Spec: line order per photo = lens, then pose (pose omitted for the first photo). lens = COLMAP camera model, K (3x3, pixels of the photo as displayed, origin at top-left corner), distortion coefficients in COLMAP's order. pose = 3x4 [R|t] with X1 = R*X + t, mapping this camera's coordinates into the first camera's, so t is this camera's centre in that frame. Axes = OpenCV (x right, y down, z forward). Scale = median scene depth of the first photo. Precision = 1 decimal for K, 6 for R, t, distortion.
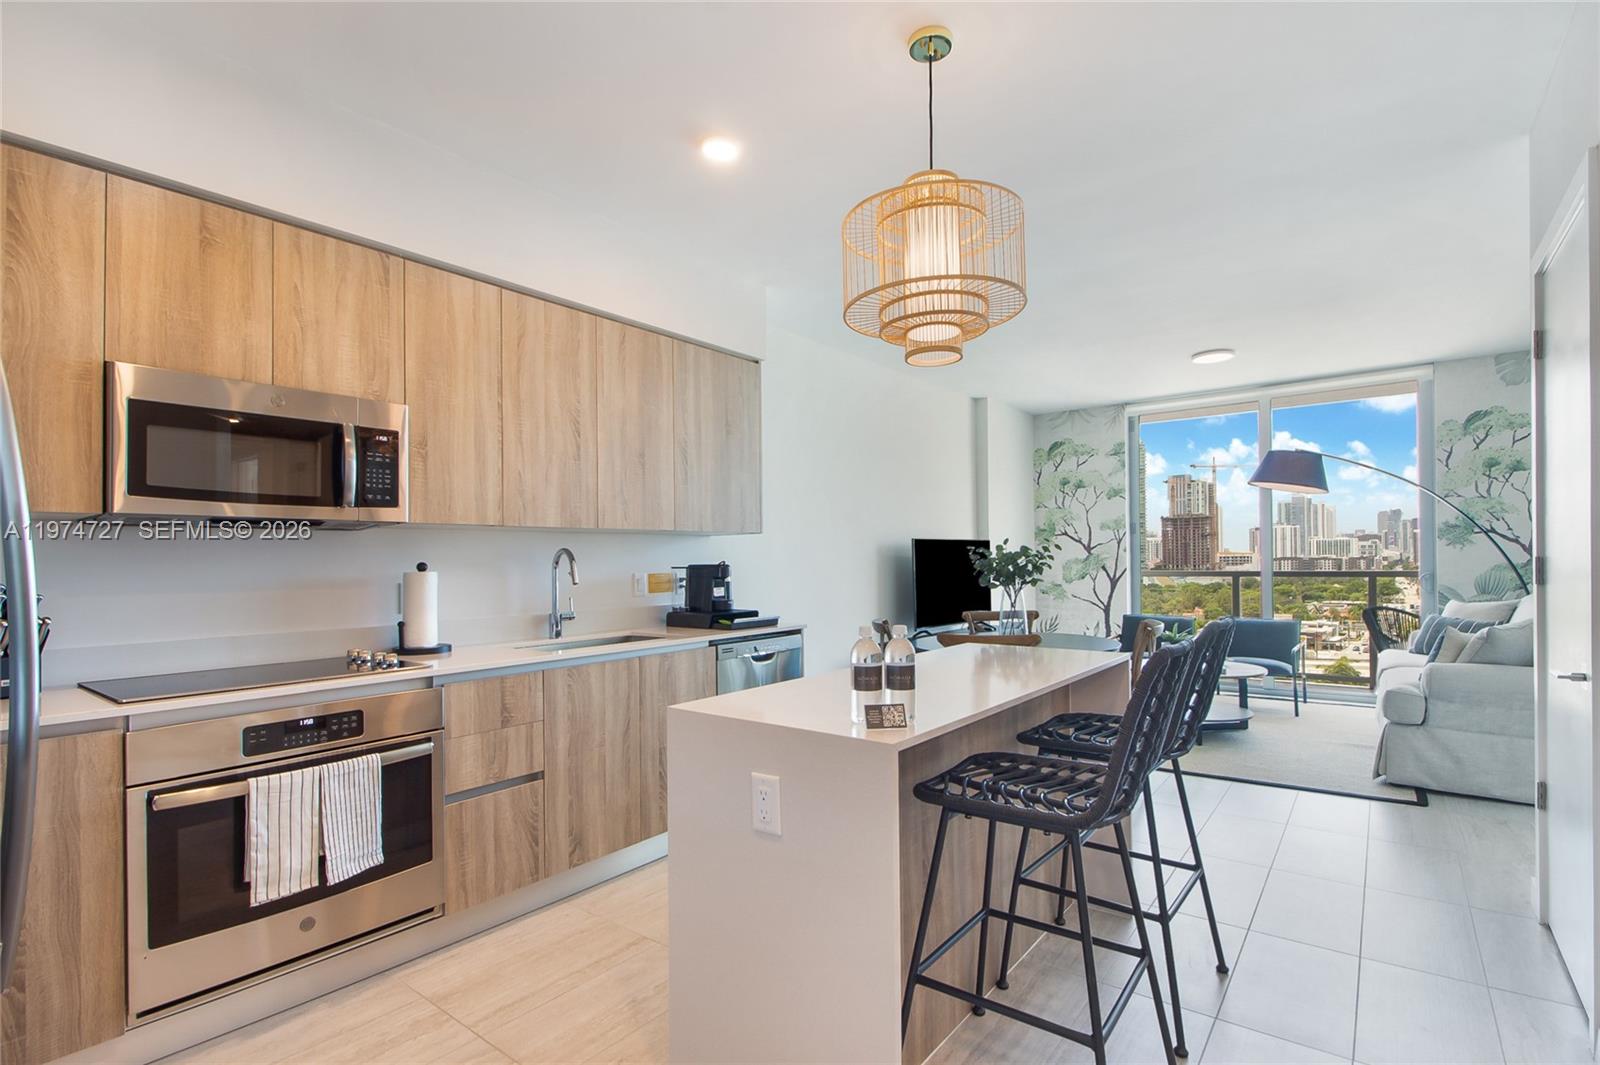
lens RADIAL K [[763.9, 0, 795.7], [0, 763.9, 544.7], [0, 0, 1]] dist [-0.004990, -0.005846]
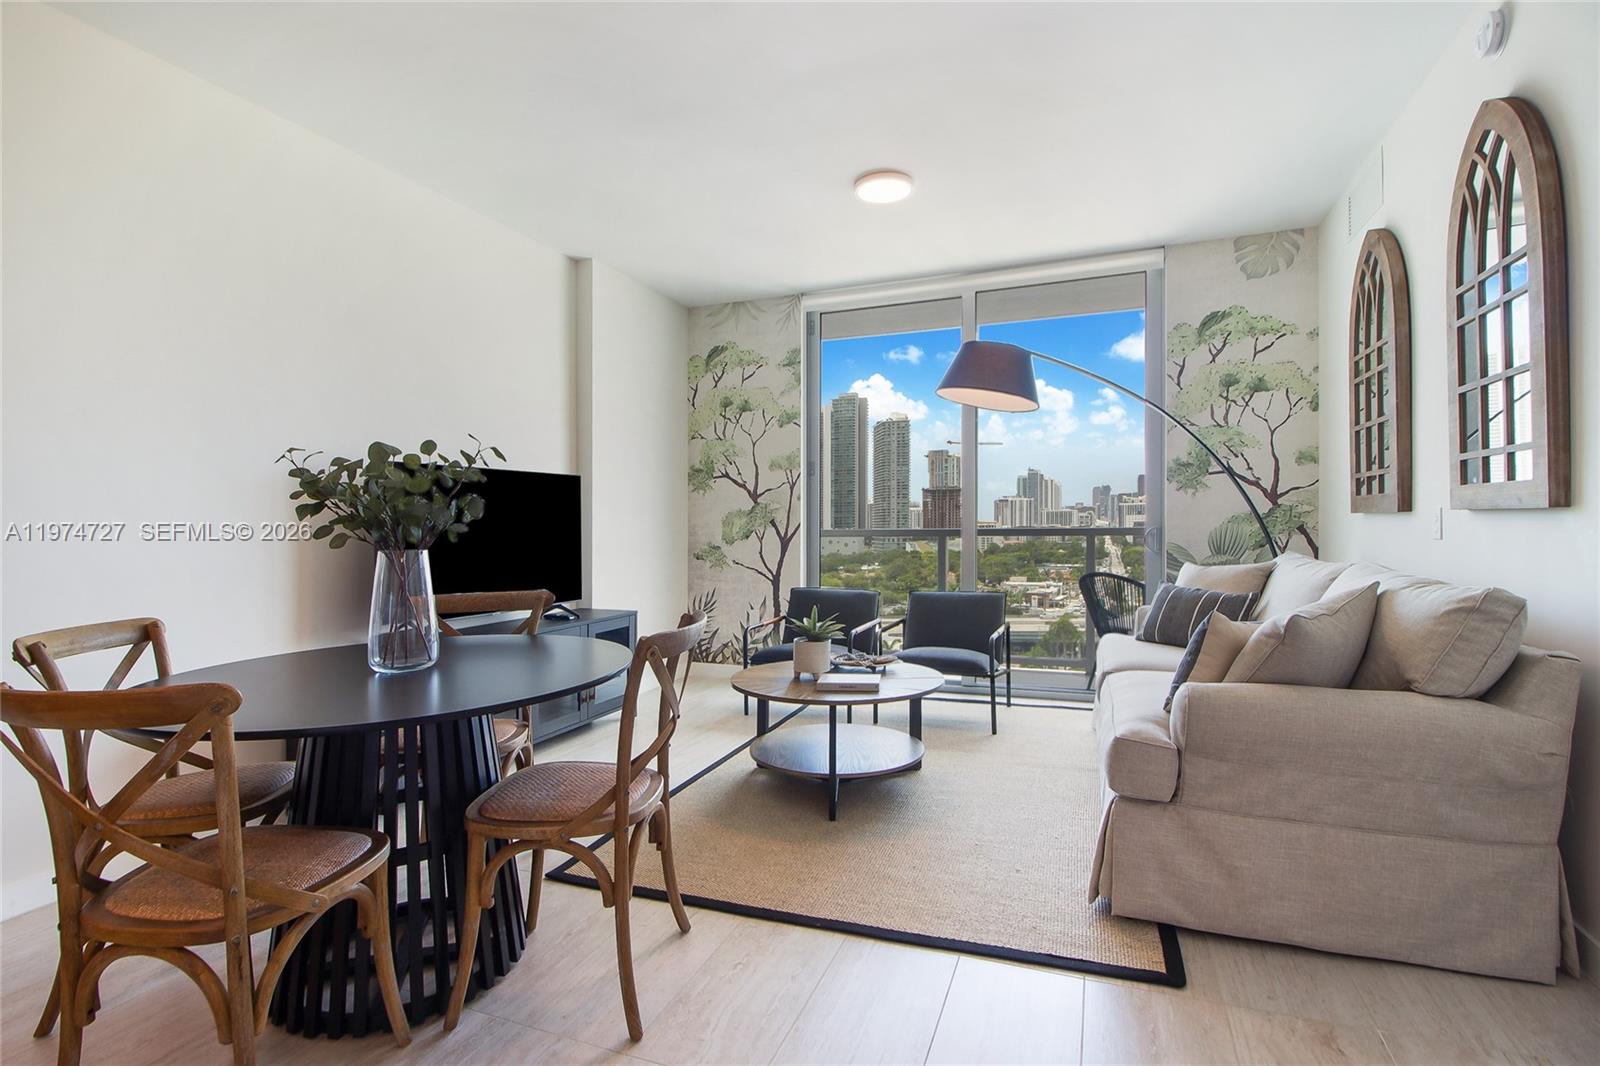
lens RADIAL K [[763.9, 0, 804.5], [0, 763.9, 543.5], [0, 0, 1]] dist [-0.004990, -0.005846]
pose [[0.957449, -0.004767, 0.288562, 0.219421], [-0.006791, 0.999215, 0.039040, 0.021022], [-0.288522, -0.039339, 0.956665, 0.292802]]
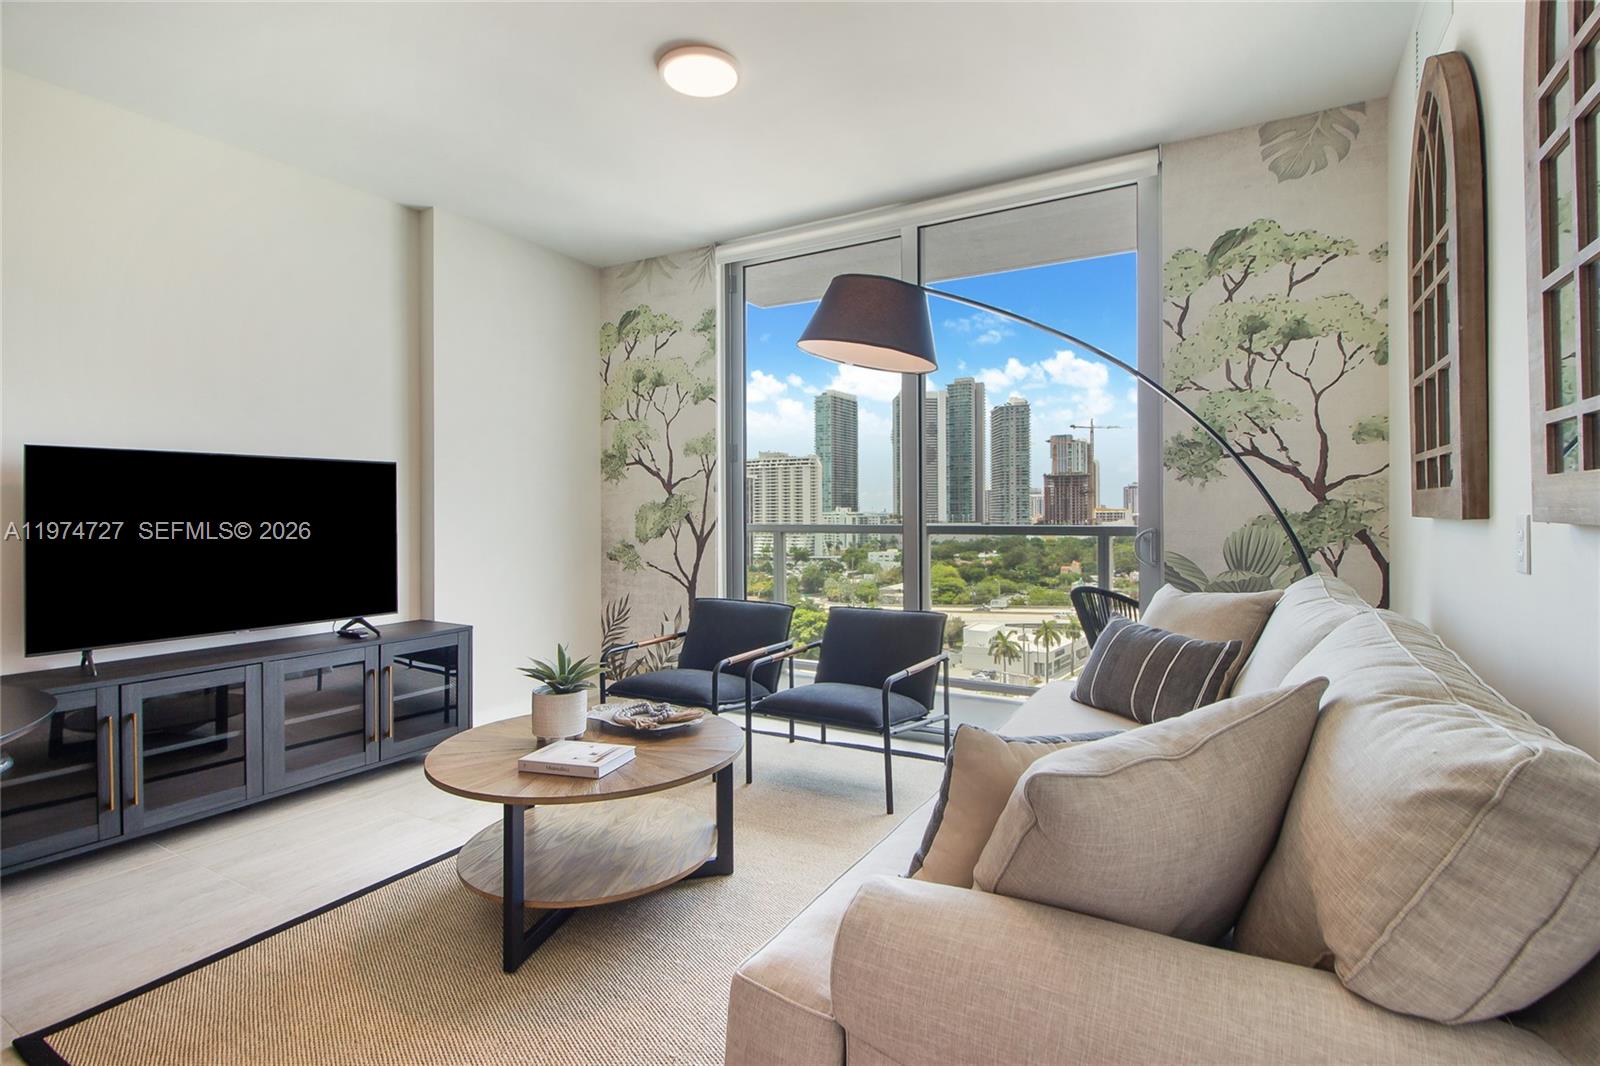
lens RADIAL K [[763.9, 0, 792.8], [0, 763.9, 508.8], [0, 0, 1]] dist [-0.004990, -0.005846]
pose [[0.991933, 0.009148, 0.126434, 0.401954], [-0.010938, 0.999849, 0.013470, 0.013571], [-0.126292, -0.014744, 0.991884, 0.383767]]
